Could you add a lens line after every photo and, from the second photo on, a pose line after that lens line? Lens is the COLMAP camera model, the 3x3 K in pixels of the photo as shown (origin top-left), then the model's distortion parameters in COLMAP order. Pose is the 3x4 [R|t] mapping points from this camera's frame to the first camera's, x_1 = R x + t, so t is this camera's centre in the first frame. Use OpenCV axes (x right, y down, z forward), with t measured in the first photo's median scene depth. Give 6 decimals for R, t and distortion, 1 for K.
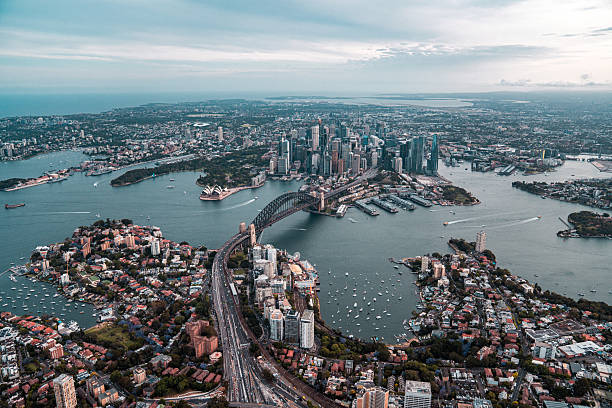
lens RADIAL K [[459.1, 0, 309.9], [0, 459.1, 203.4], [0, 0, 1]] dist [-0.120113, 0.126347]
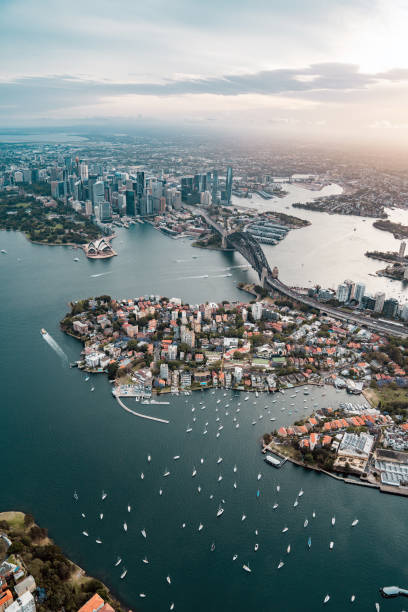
lens RADIAL K [[418.1, 0, 193.4], [0, 418.1, 307.1], [0, 0, 1]] dist [-0.123875, 0.081190]
pose [[0.772497, -0.240971, 0.587521, -0.938664], [0.132199, 0.965959, 0.222367, -0.112710], [-0.621105, -0.094108, 0.778057, 0.445692]]
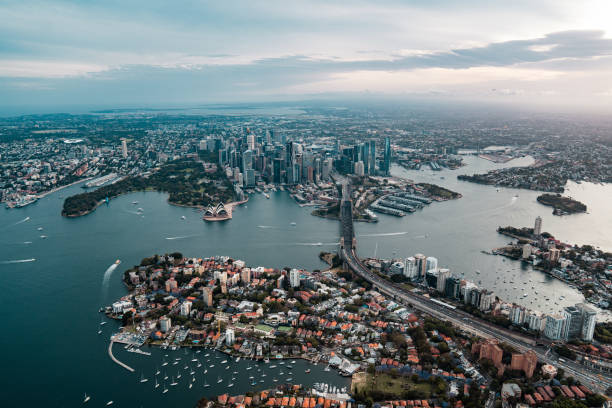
lens RADIAL K [[436.7, 0, 308.0], [0, 436.7, 201.6], [0, 0, 1]] dist [-0.136721, 0.105753]
pose [[0.913920, -0.096205, 0.394329, -0.640794], [0.101842, 0.994778, 0.006662, -0.050969], [-0.392910, 0.034071, 0.918945, 0.233478]]
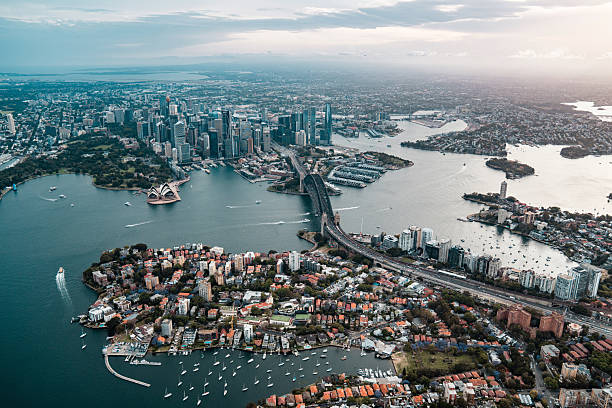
lens RADIAL K [[469.5, 0, 309.3], [0, 469.5, 202.5], [0, 0, 1]] dist [-0.118555, 0.122137]
pose [[0.802346, -0.172159, 0.571491, -0.784939], [0.144029, 0.985048, 0.094530, -0.078908], [-0.579221, 0.006465, 0.815145, 0.323829]]
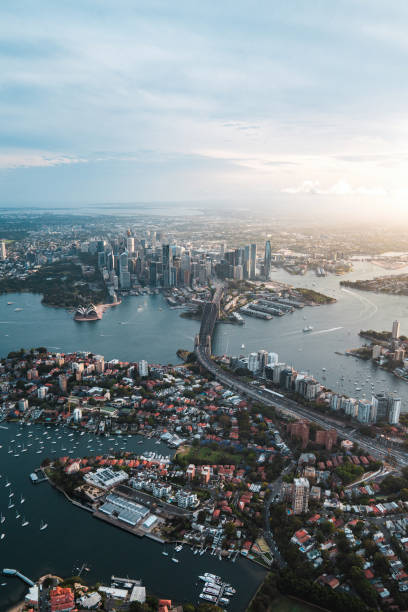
lens RADIAL K [[483.0, 0, 202.2], [0, 483.0, 313.8], [0, 0, 1]] dist [-0.142933, 0.137664]
pose [[0.921710, -0.084911, 0.378473, -0.607892], [0.087954, 0.996081, 0.009277, -0.015186], [-0.377777, 0.024737, 0.925566, 0.030341]]
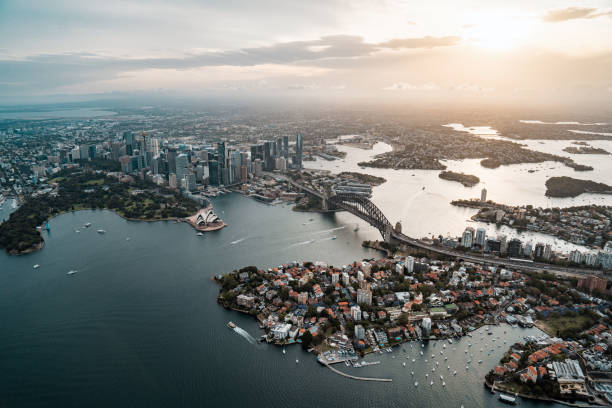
lens RADIAL K [[418.1, 0, 293.1], [0, 418.1, 203.9], [0, 0, 1]] dist [-0.123875, 0.081190]
pose [[0.635058, -0.205034, 0.744756, -1.139856], [0.199558, 0.974949, 0.098242, -0.164382], [-0.746242, 0.086233, 0.660065, 0.609149]]
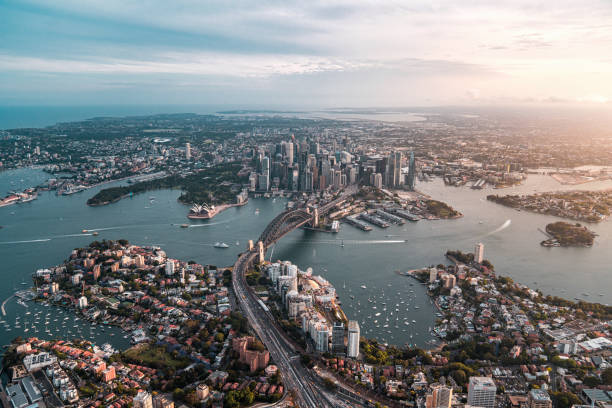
lens RADIAL K [[469.5, 0, 309.3], [0, 469.5, 202.5], [0, 0, 1]] dist [-0.118555, 0.122137]
pose [[0.993944, -0.015395, 0.108806, -0.148020], [0.019150, 0.999253, -0.033552, -0.005367], [-0.108208, 0.035432, 0.993497, -0.053225]]
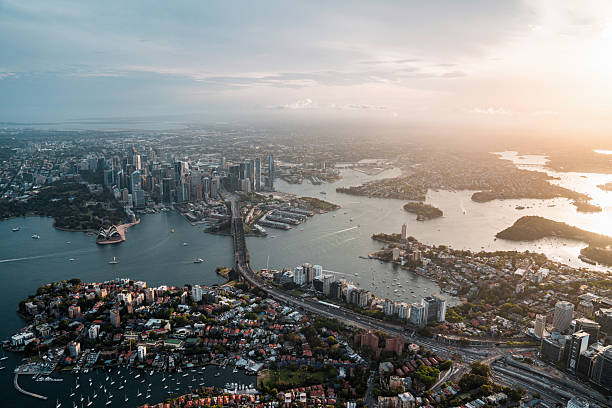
lens RADIAL K [[430.5, 0, 307.3], [0, 430.5, 203.3], [0, 0, 1]] dist [-0.131512, 0.102347]
pose [[0.773641, -0.122894, 0.621592, -0.700976], [0.143729, 0.989475, 0.016740, -0.070699], [-0.617107, 0.076390, 0.783162, 0.160512]]
